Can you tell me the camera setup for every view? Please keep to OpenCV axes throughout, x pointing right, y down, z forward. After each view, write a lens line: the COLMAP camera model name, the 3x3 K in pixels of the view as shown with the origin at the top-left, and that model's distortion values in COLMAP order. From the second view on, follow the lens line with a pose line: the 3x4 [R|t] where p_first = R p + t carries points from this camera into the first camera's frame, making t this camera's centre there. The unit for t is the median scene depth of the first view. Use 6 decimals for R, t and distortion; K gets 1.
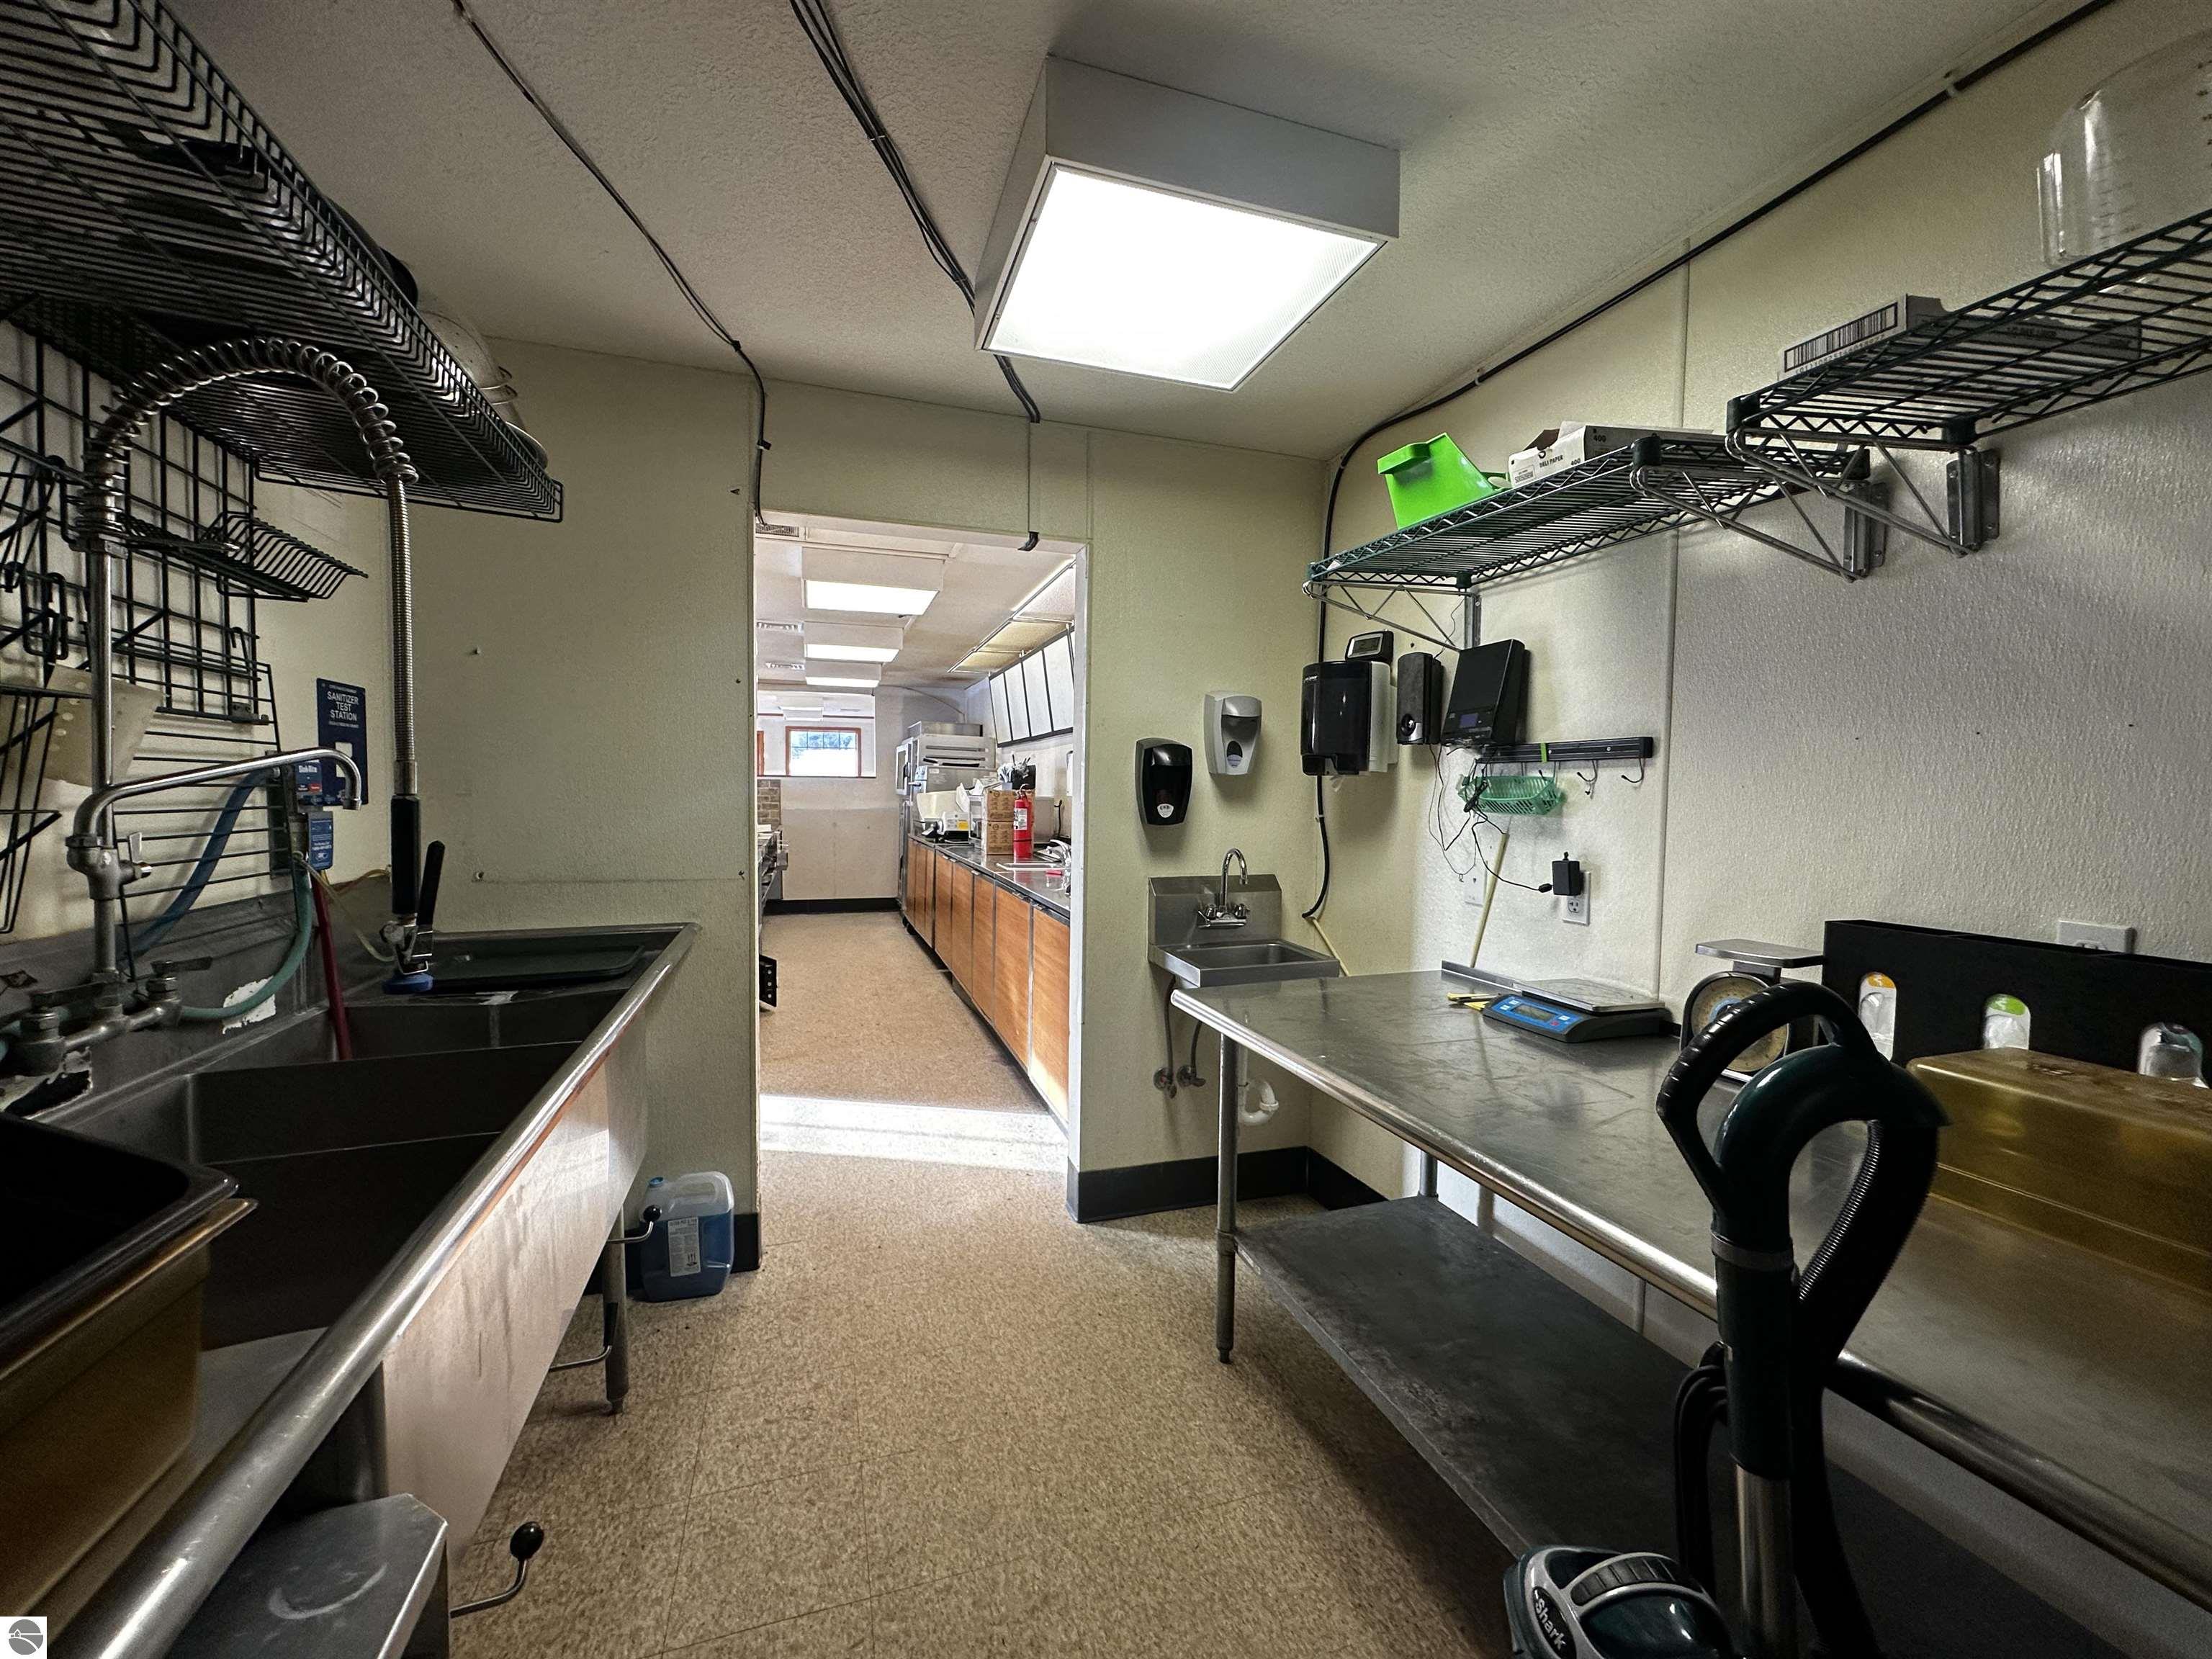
lens RADIAL K [[894.9, 0, 1106.0], [0, 894.9, 829.5], [0, 0, 1]] dist [-0.000837, 0.000216]
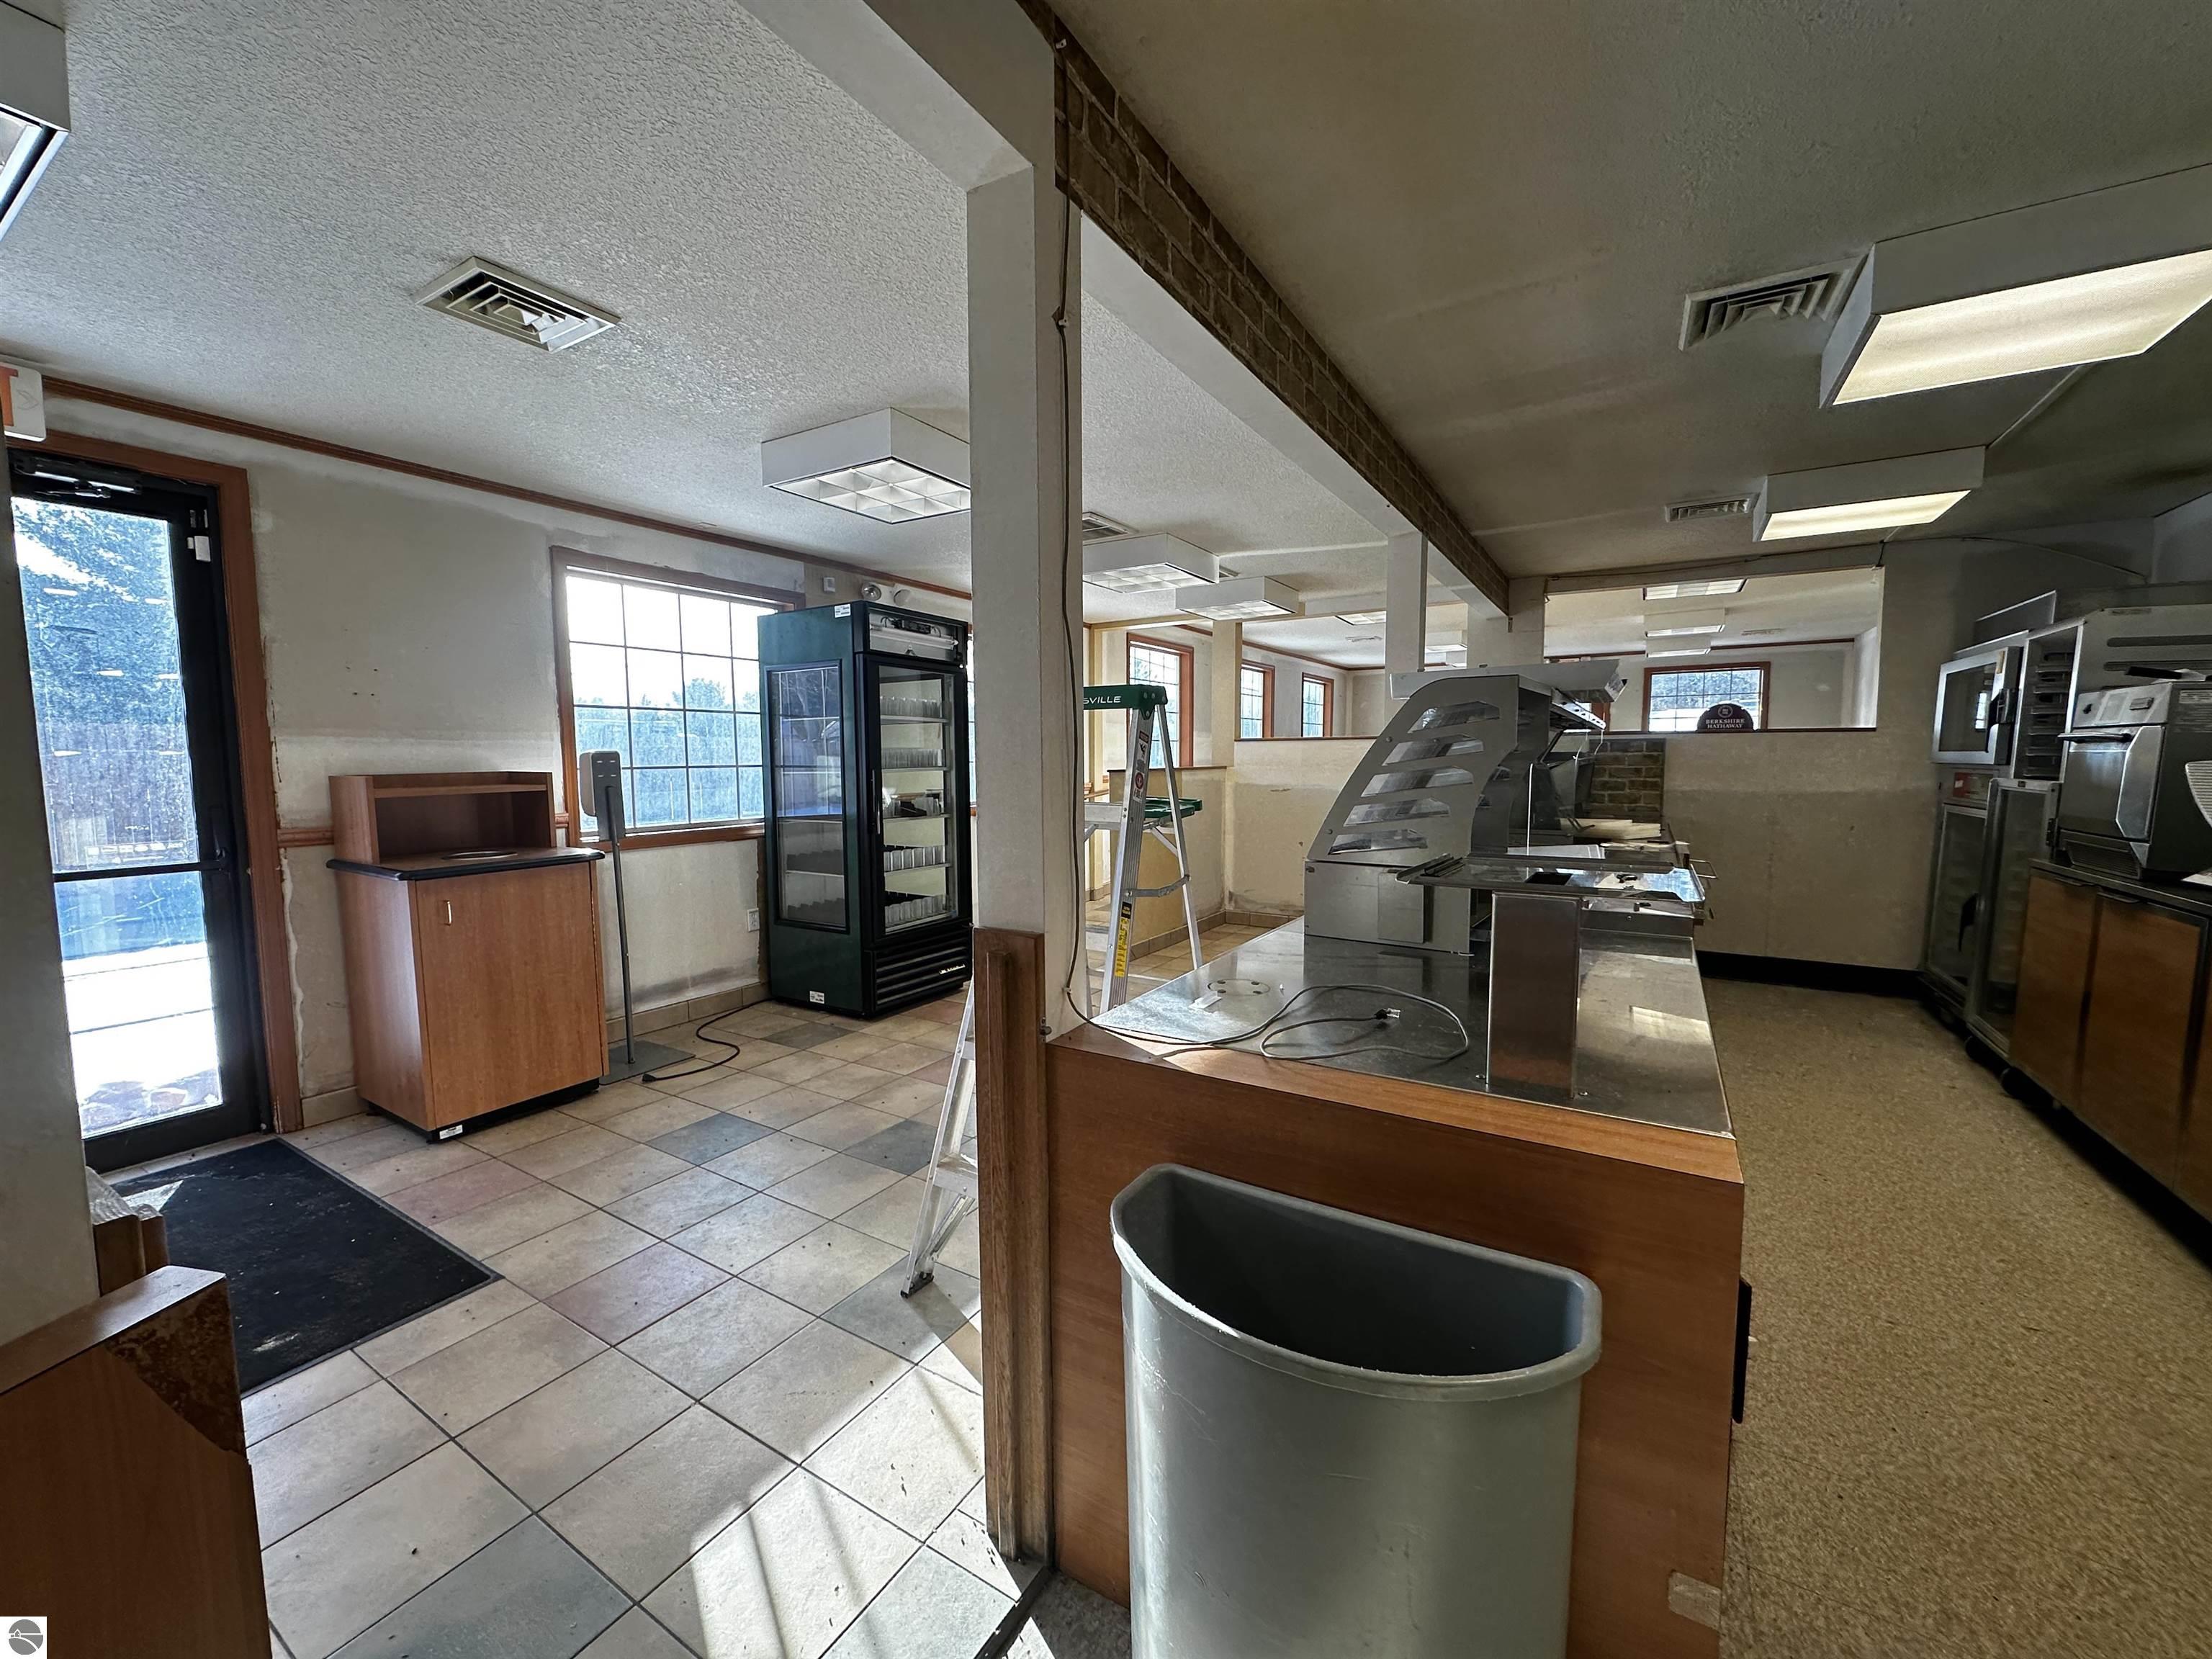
lens RADIAL K [[875.1, 0, 1104.2], [0, 875.1, 829.9], [0, 0, 1]] dist [-0.004002, 0.000505]
pose [[0.644568, 0.049251, -0.762959, -0.185825], [-0.019902, 0.998666, 0.047653, -0.018734], [0.764288, -0.015531, 0.644688, 0.404284]]
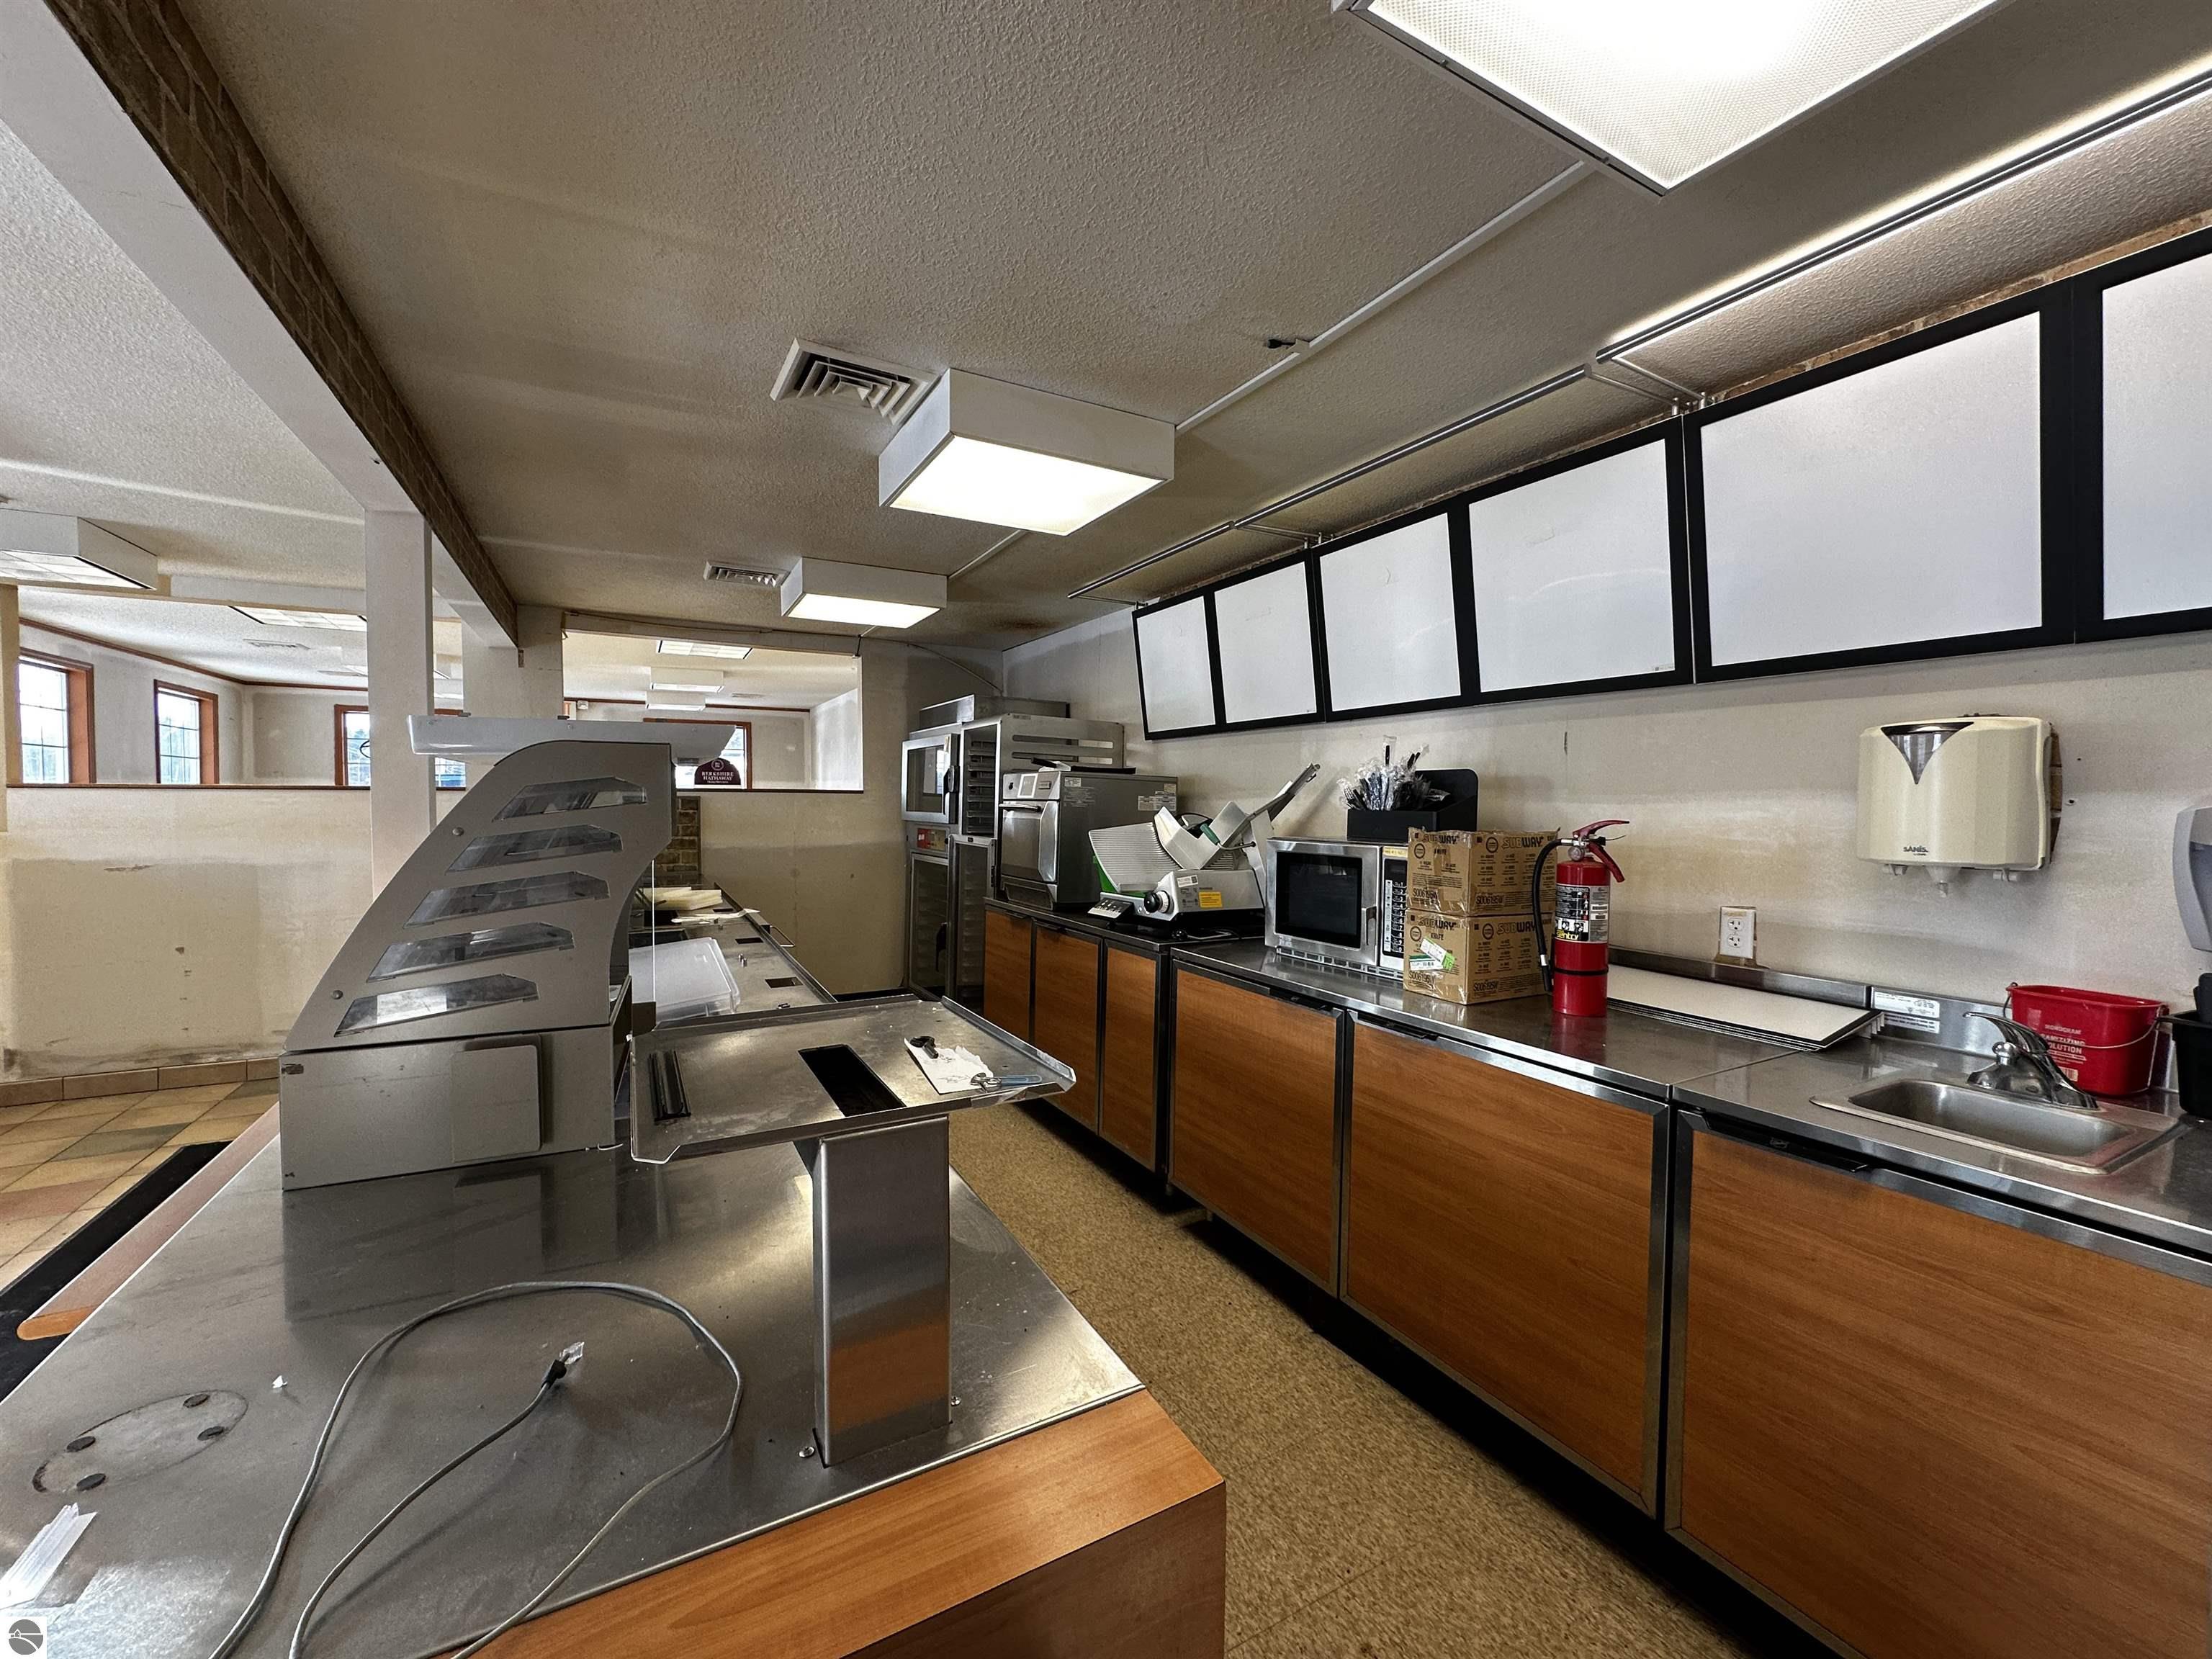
lens RADIAL K [[875.1, 0, 1104.2], [0, 875.1, 829.9], [0, 0, 1]] dist [-0.004002, 0.000505]
pose [[0.982810, -0.012453, 0.184199, -0.240831], [0.013581, 0.999896, -0.004866, -0.031789], [-0.184119, 0.007284, 0.982877, 0.455775]]
